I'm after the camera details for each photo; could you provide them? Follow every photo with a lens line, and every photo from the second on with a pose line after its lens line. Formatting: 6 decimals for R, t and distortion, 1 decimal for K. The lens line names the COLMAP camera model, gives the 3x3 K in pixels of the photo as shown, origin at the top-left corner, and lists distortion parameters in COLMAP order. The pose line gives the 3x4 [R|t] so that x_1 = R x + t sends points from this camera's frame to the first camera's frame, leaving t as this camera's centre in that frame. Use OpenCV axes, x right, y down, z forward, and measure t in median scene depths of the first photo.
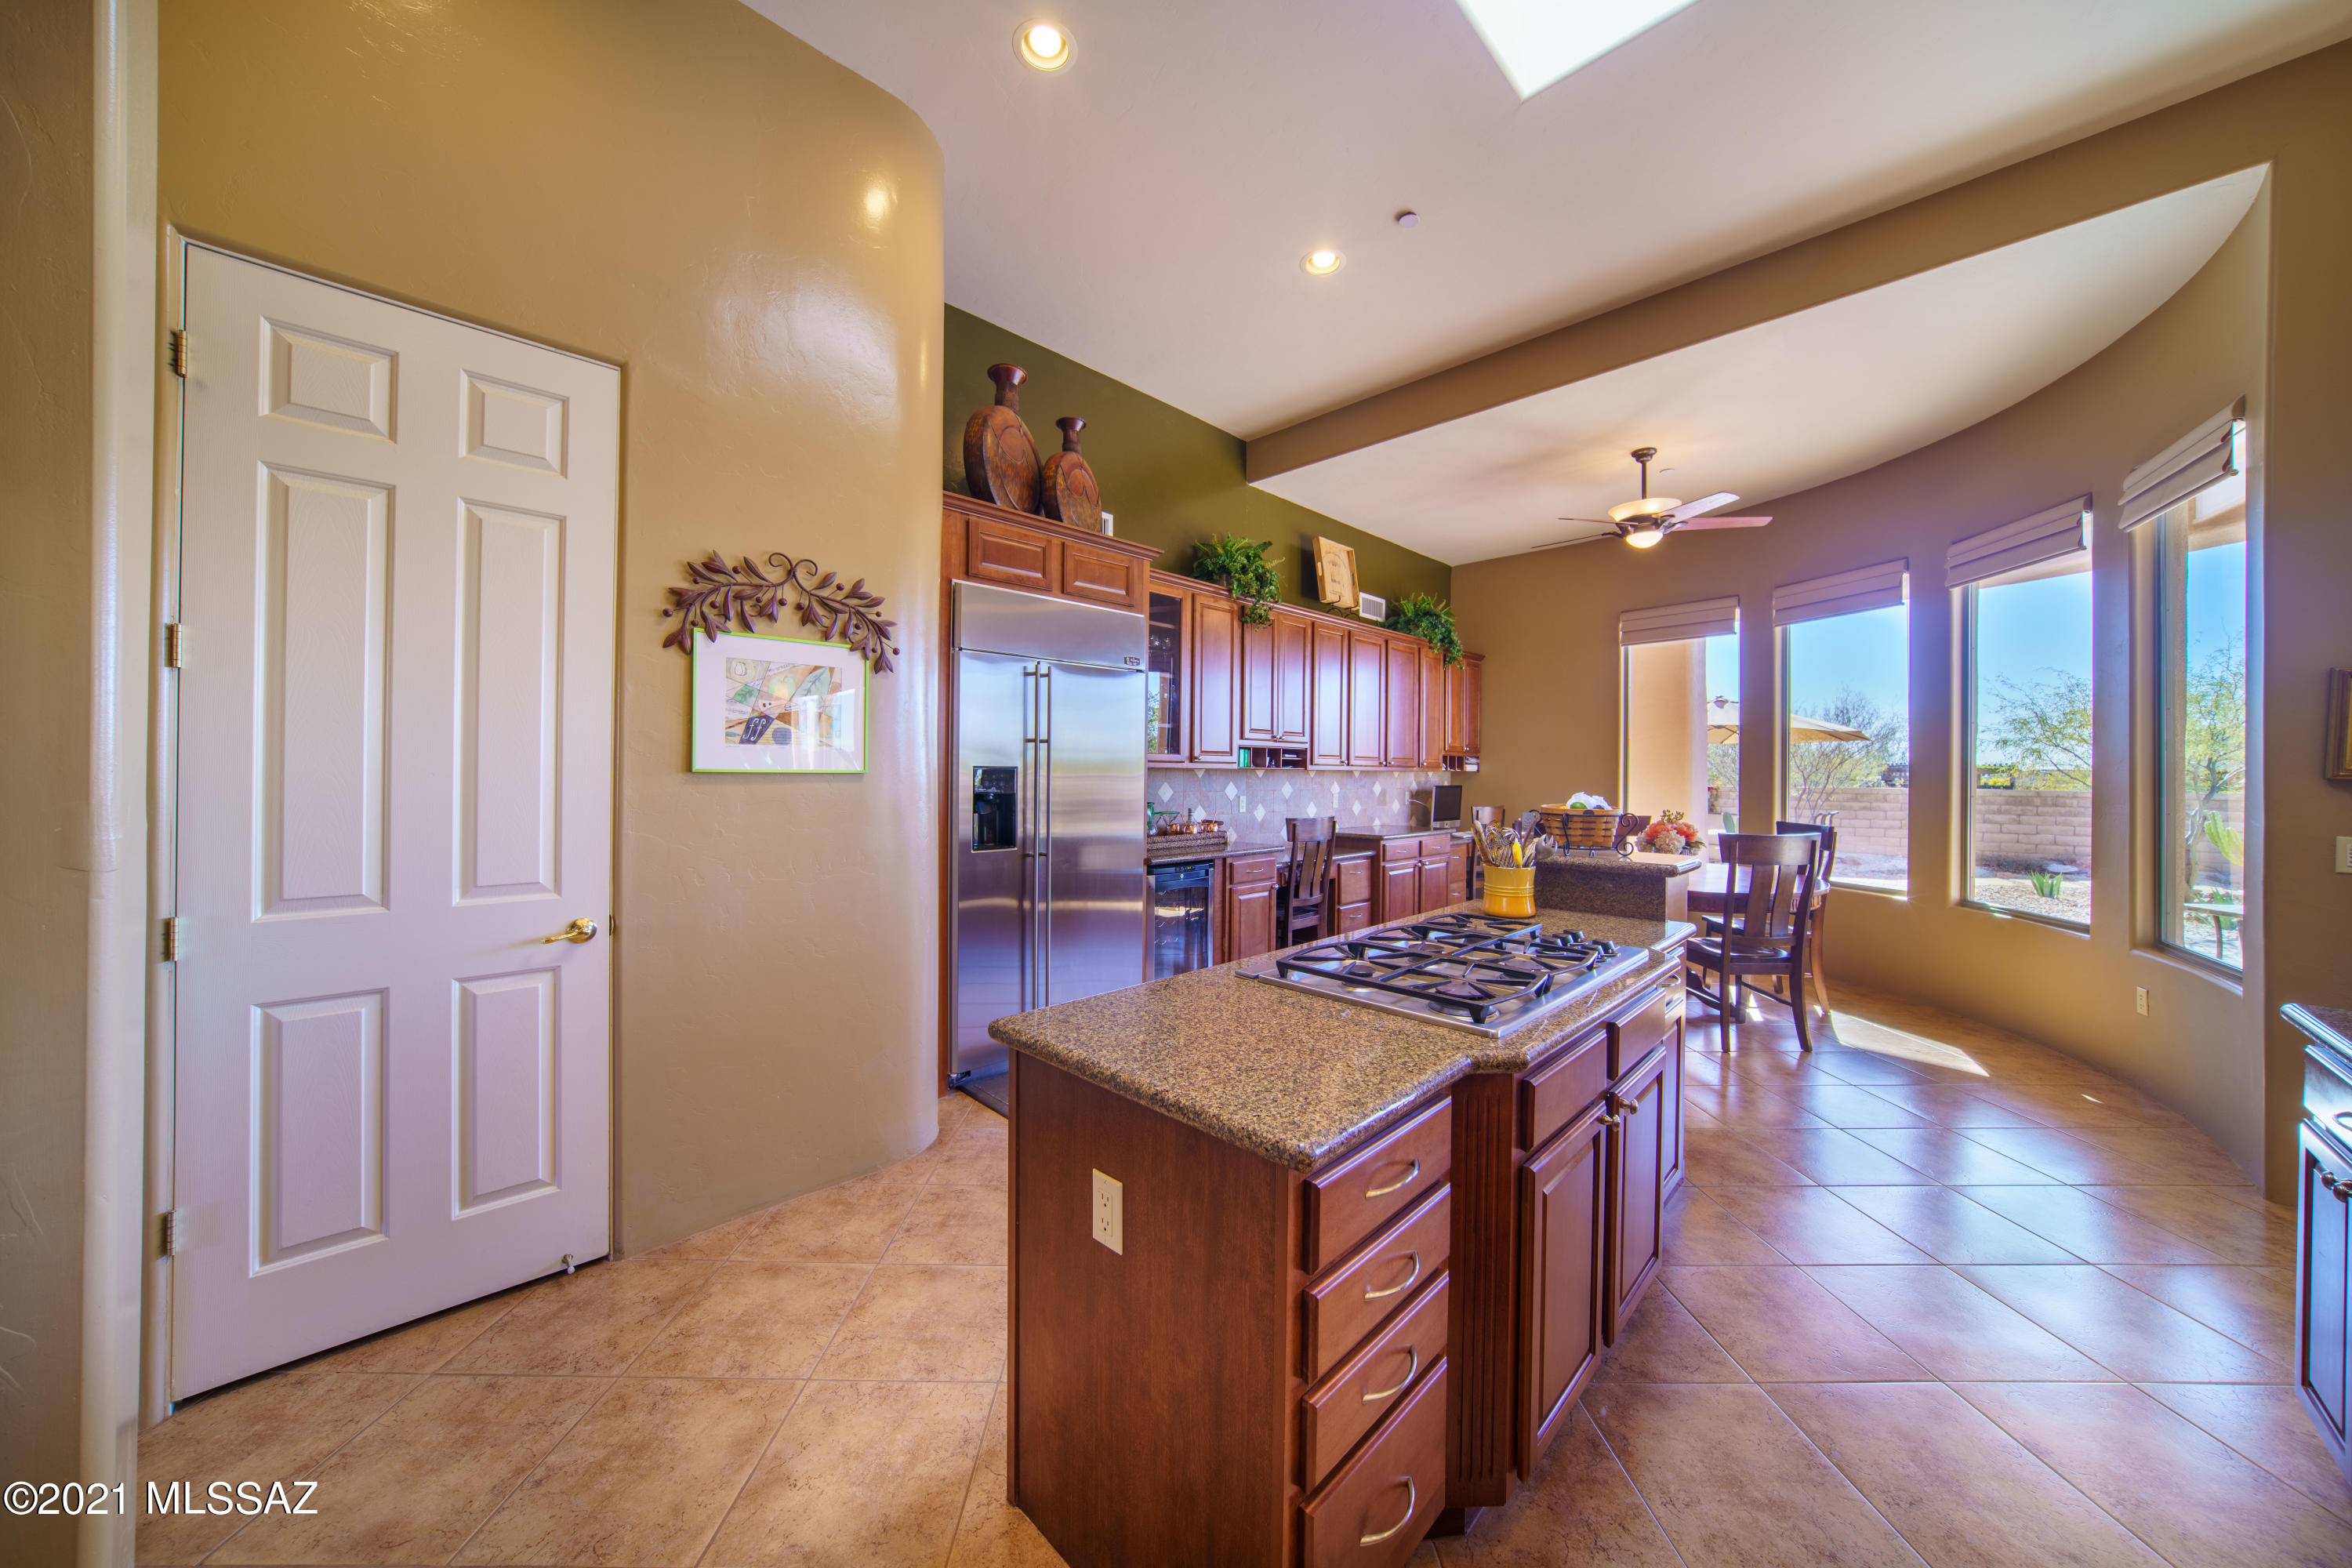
lens RADIAL K [[795.8, 0, 1173.9], [0, 795.8, 775.2], [0, 0, 1]] dist [-0.013149, 0.001325]
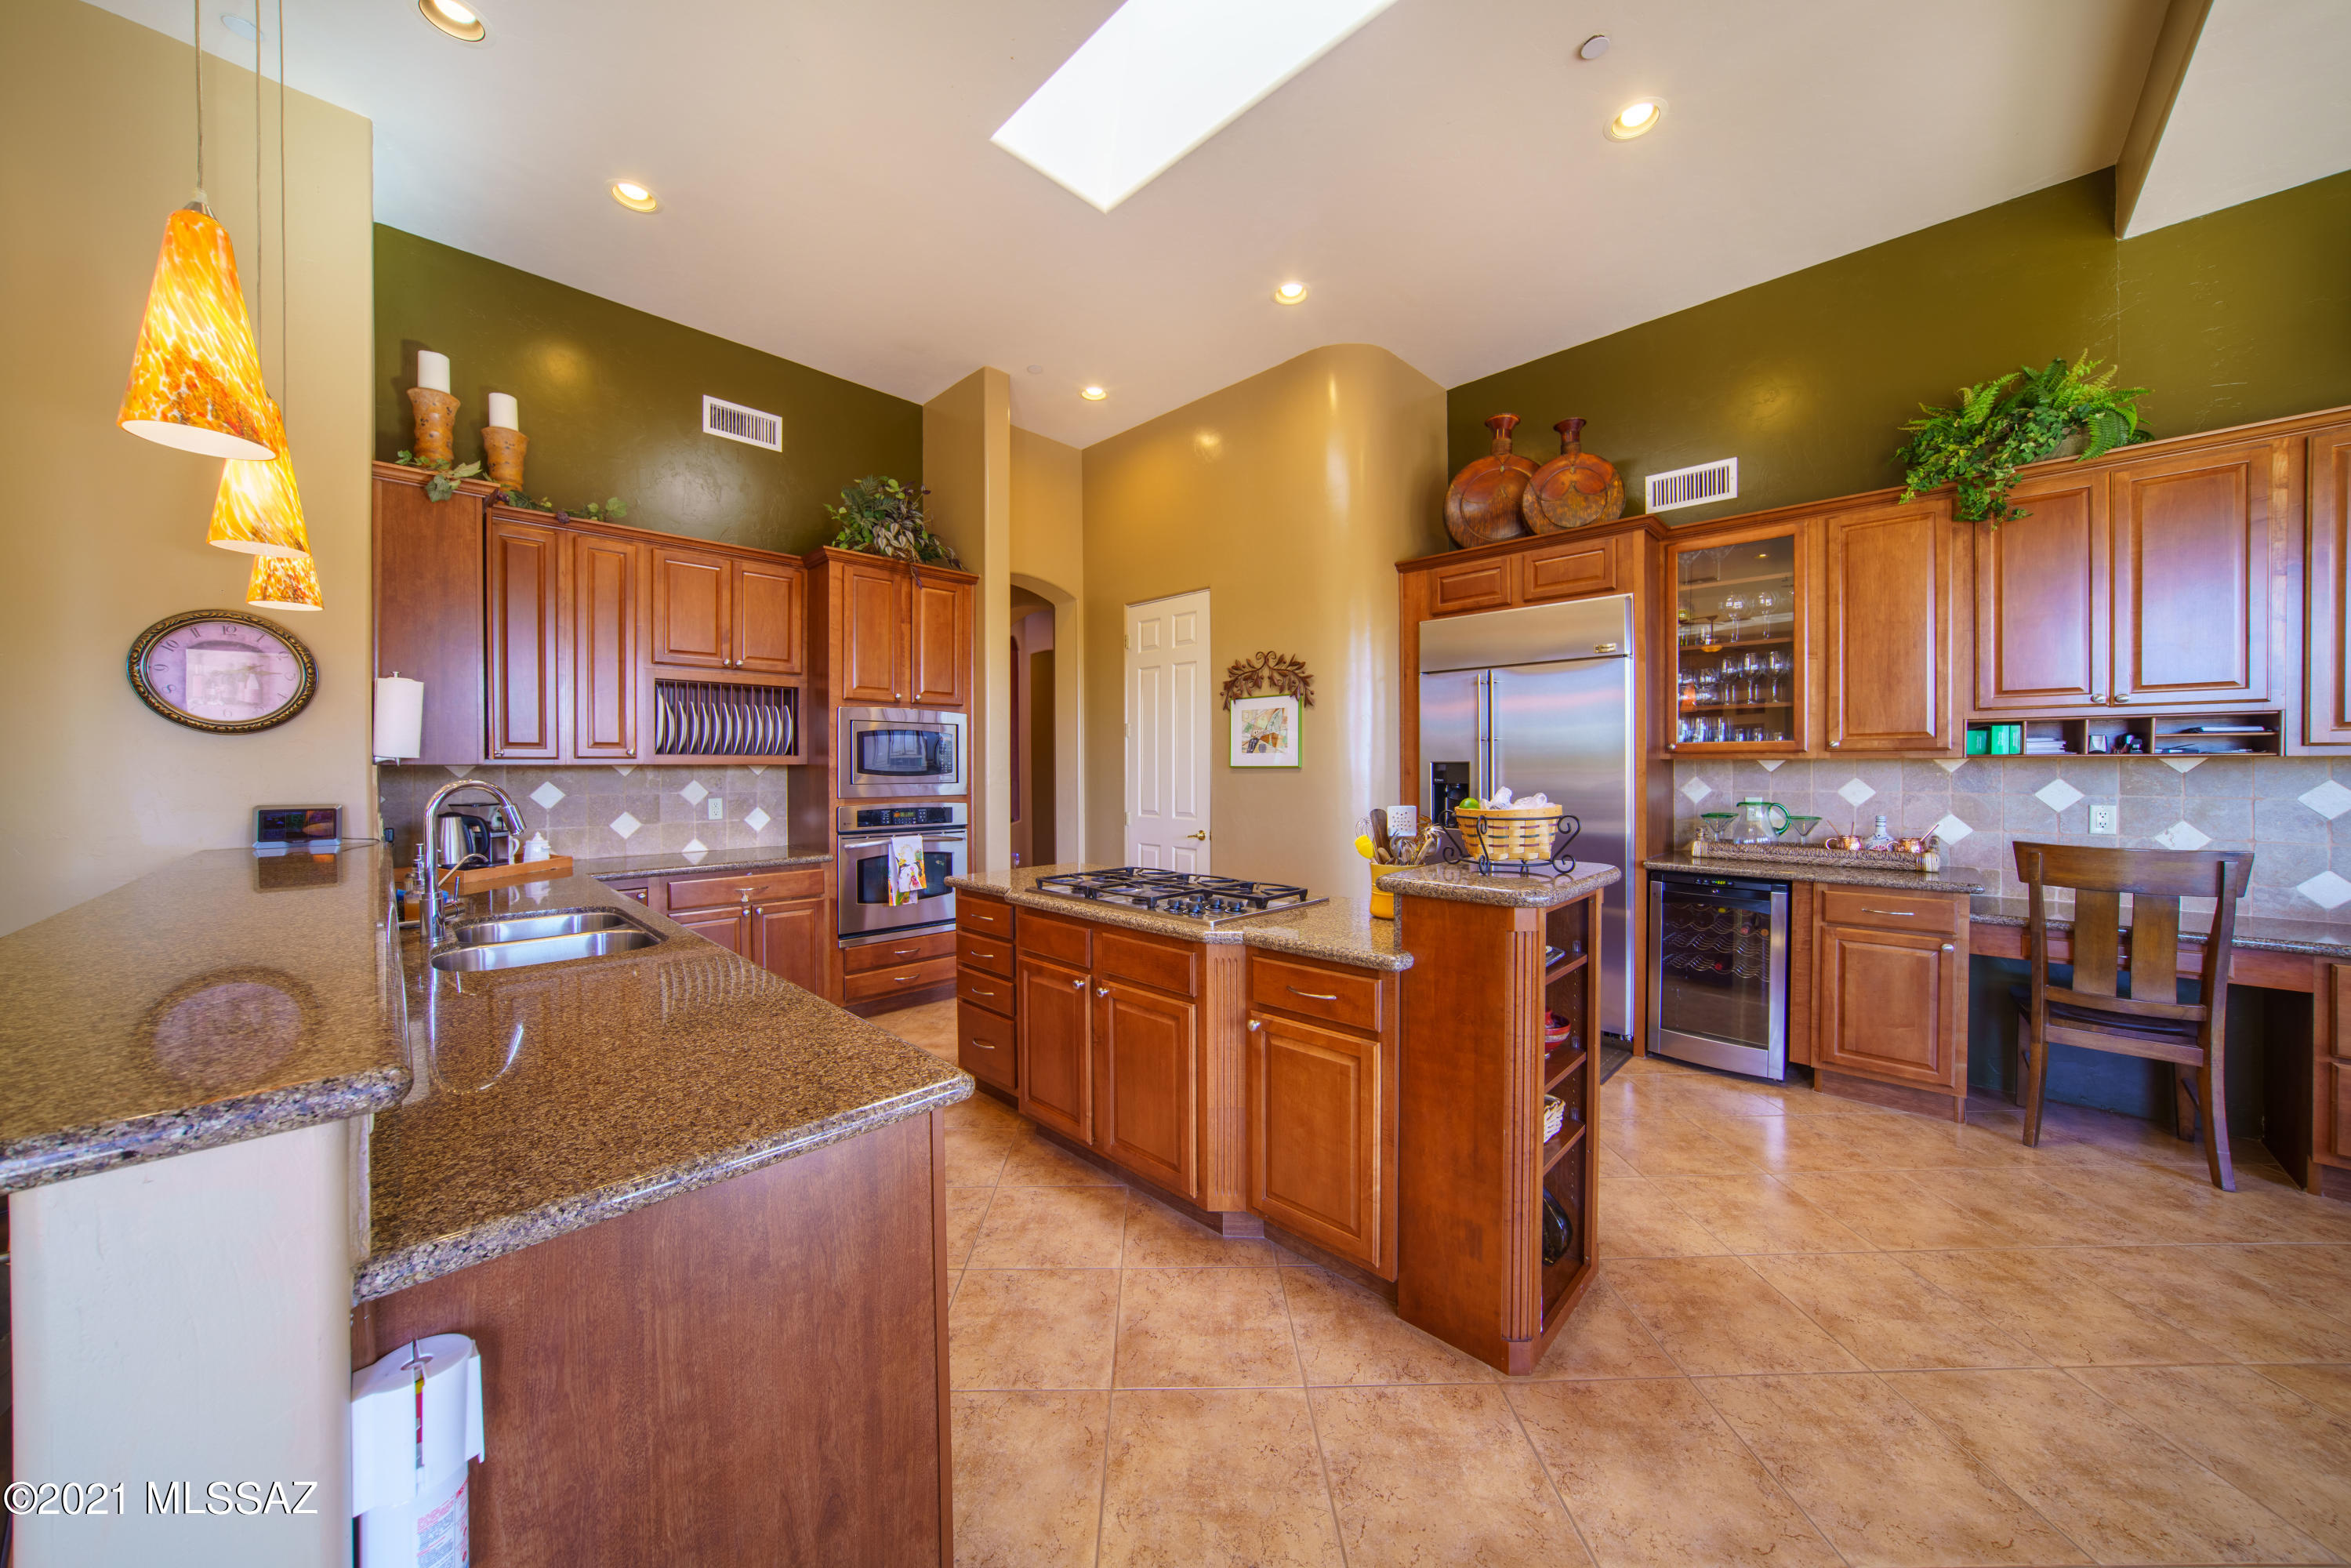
lens RADIAL K [[795.5, 0, 1171.3], [0, 795.5, 768.2], [0, 0, 1]] dist [-0.013149, 0.001325]
pose [[0.031824, -0.005652, -0.999477, 0.992269], [-0.002916, 0.999979, -0.005748, 0.007524], [0.999489, 0.003098, 0.031807, 0.513880]]
